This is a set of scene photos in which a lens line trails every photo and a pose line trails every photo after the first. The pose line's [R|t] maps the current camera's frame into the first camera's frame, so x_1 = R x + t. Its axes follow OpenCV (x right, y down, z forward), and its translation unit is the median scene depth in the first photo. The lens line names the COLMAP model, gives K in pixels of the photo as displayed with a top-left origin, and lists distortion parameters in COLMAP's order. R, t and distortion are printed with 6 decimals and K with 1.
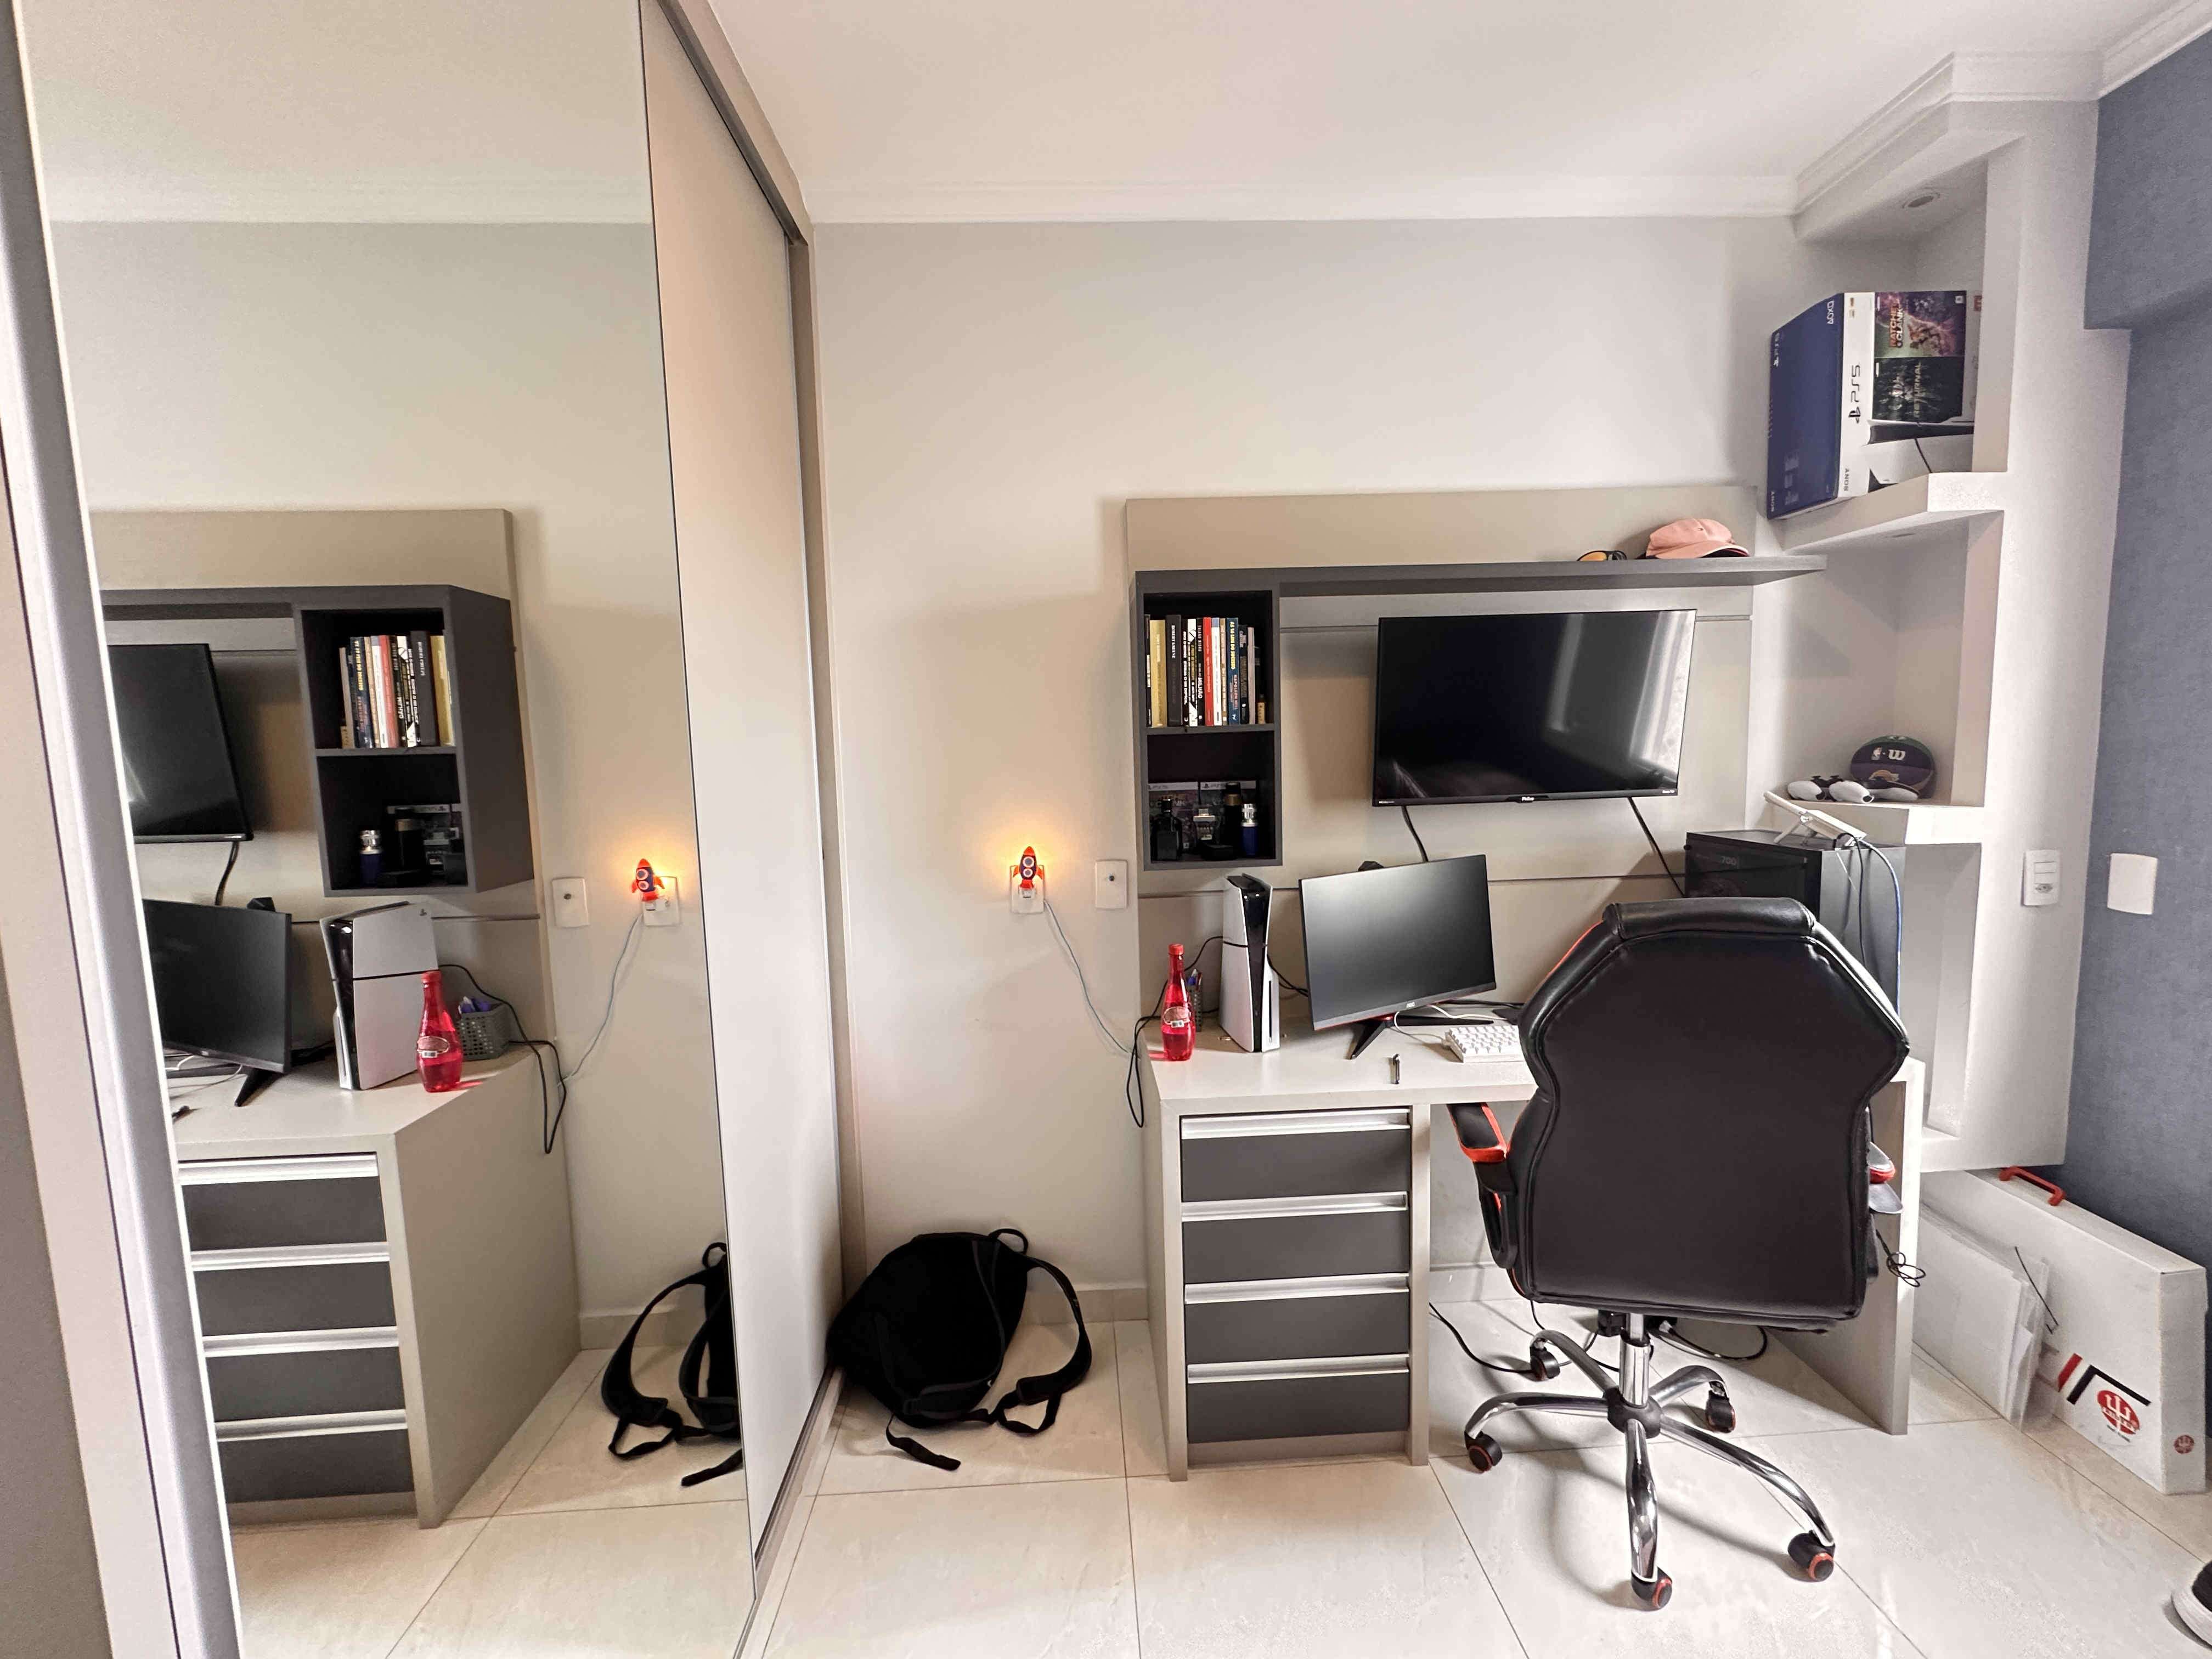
lens RADIAL K [[887.2, 0, 1106.3], [0, 887.2, 828.7], [0, 0, 1]] dist [0.000115, -0.000669]
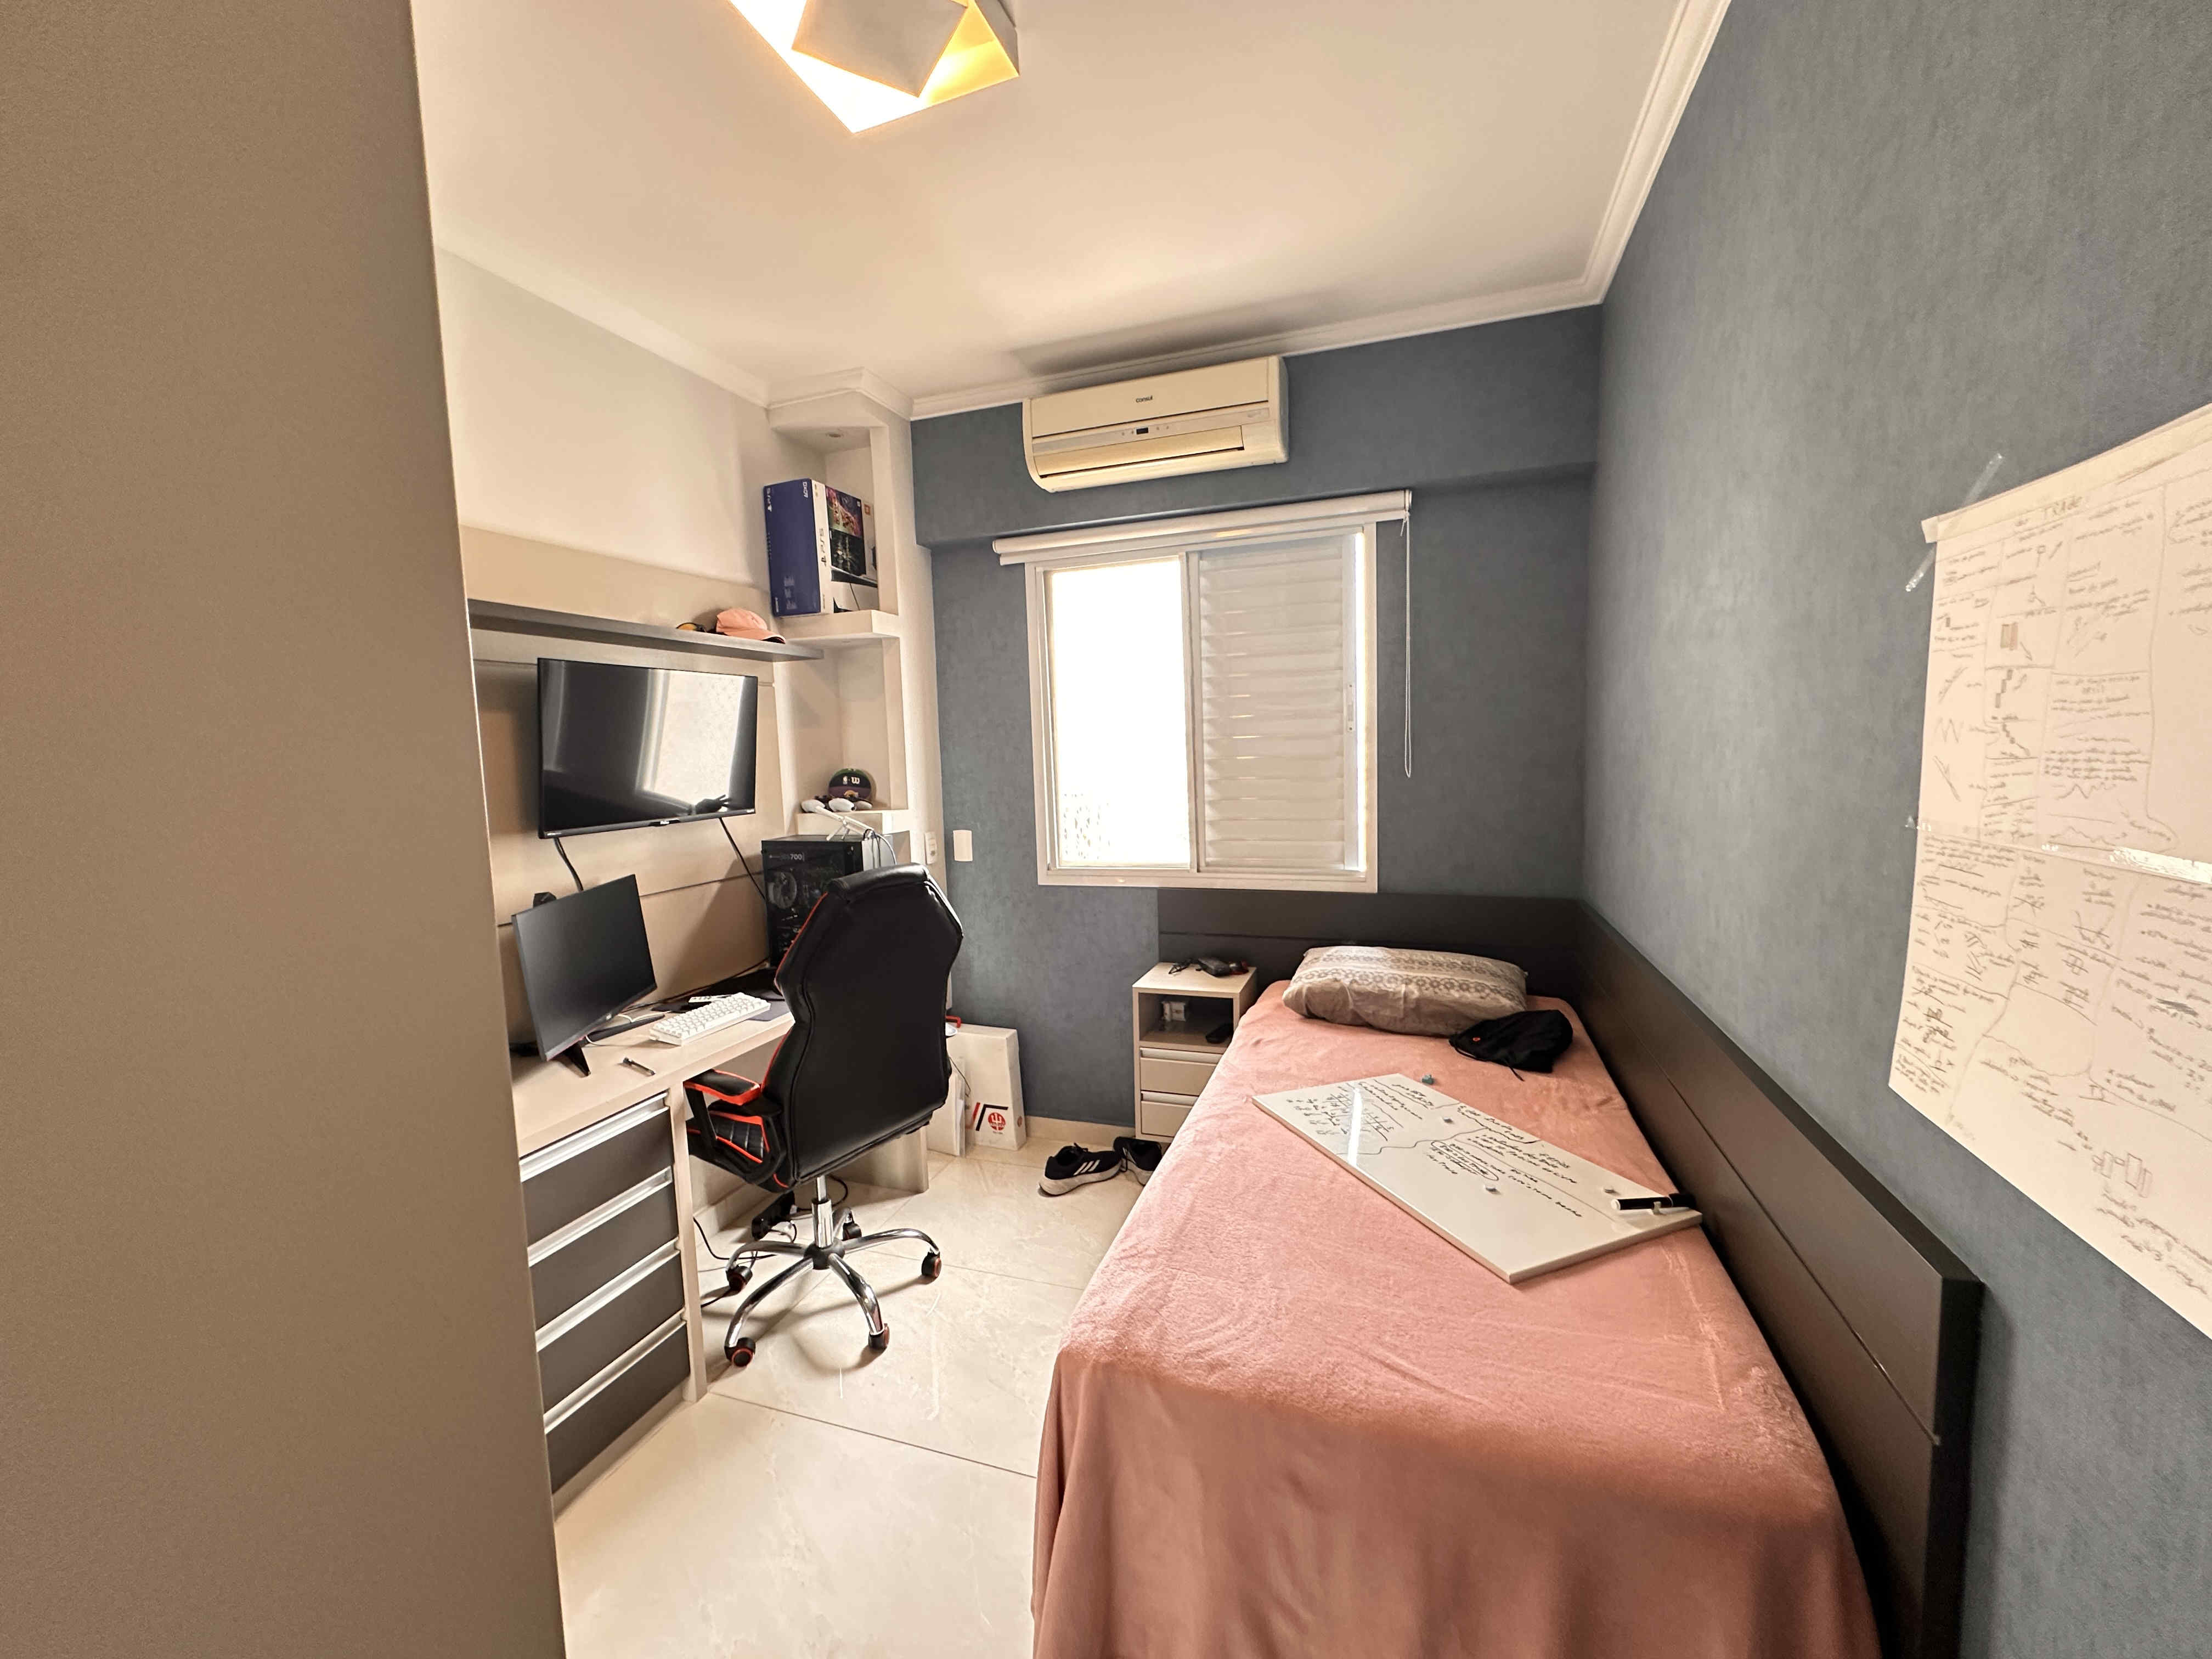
lens RADIAL K [[887.2, 0, 1103.8], [0, 887.2, 829.9], [0, 0, 1]] dist [0.000115, -0.000669]
pose [[0.370593, -0.068594, 0.926259, -0.435749], [0.110354, 0.993457, 0.029418, 0.006521], [-0.922216, 0.091314, 0.375738, 0.015045]]
